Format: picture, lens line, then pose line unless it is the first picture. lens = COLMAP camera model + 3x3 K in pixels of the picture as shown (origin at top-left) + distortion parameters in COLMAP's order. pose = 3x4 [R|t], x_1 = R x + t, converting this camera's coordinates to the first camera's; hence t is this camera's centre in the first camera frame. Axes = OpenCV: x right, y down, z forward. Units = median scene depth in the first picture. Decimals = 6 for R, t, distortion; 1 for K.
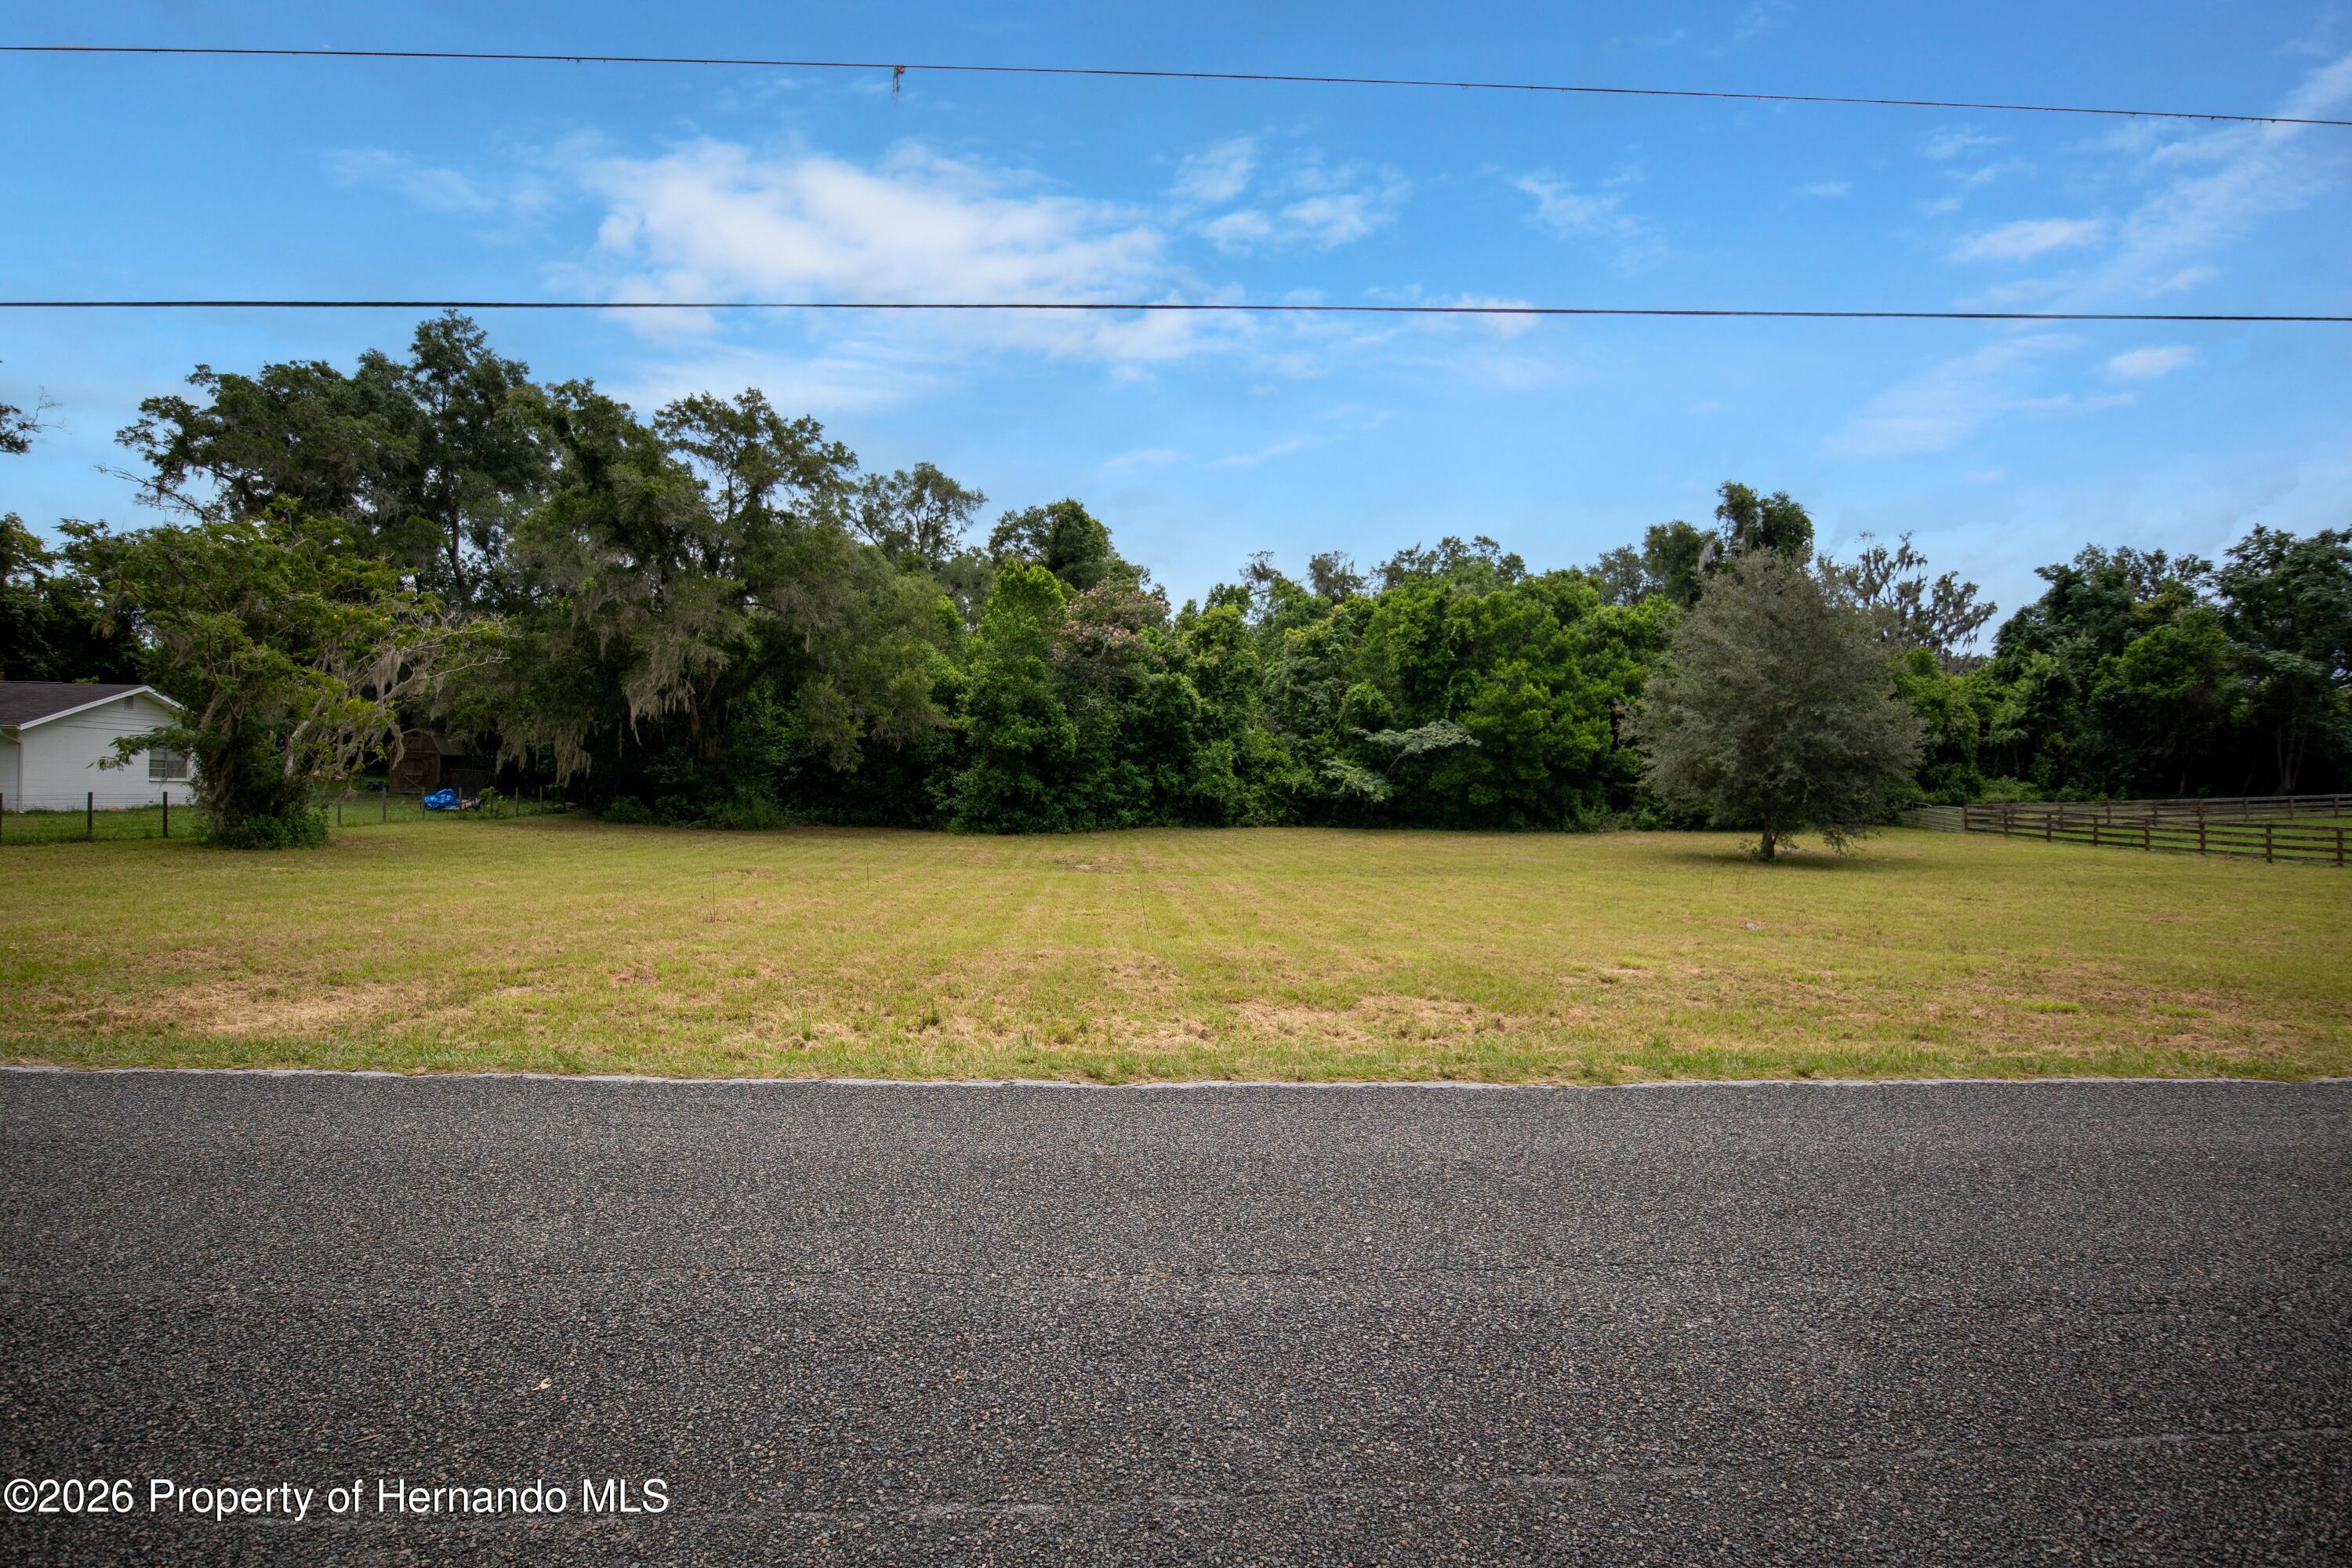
lens RADIAL K [[1196.8, 0, 1171.4], [0, 1196.8, 784.1], [0, 0, 1]] dist [-0.044001, 0.016963]
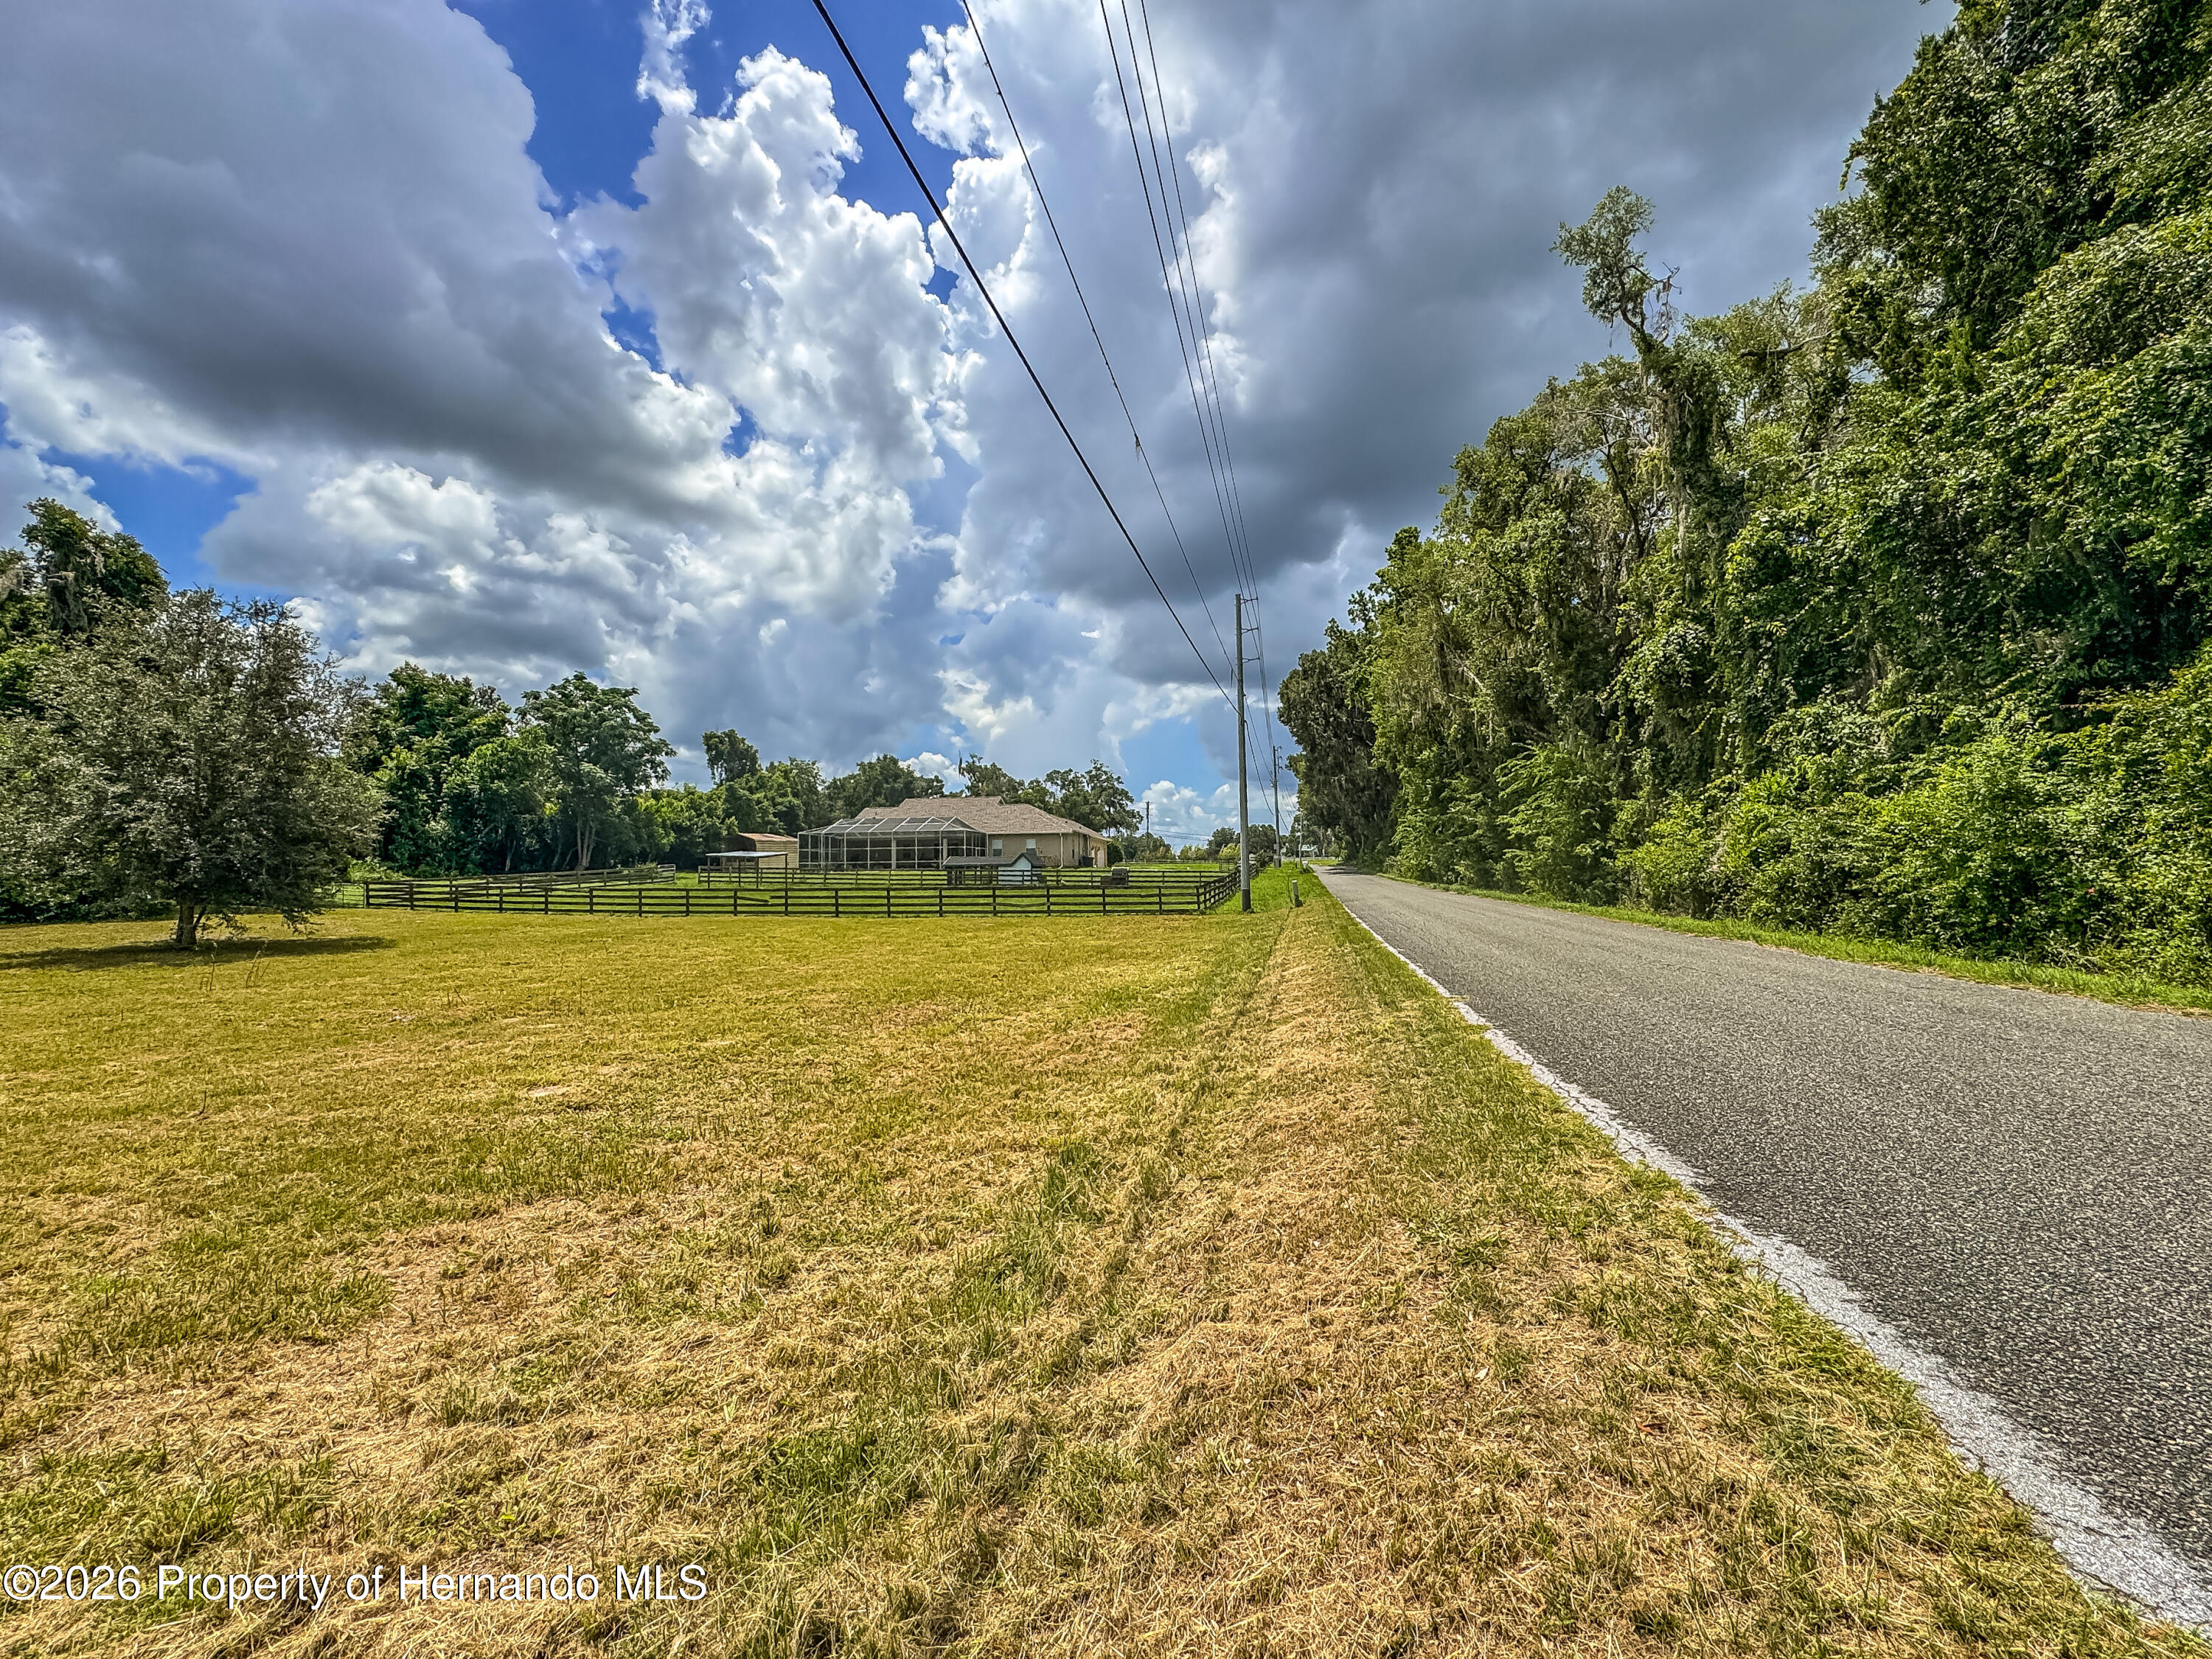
lens RADIAL K [[960.6, 0, 1155.8], [0, 960.6, 826.6], [0, 0, 1]] dist [-0.005674, -0.000440]
pose [[0.196806, 0.031940, 0.979922, -0.028496], [0.010001, 0.999352, -0.034582, 0.004796], [-0.980392, 0.016606, 0.196359, 0.126445]]
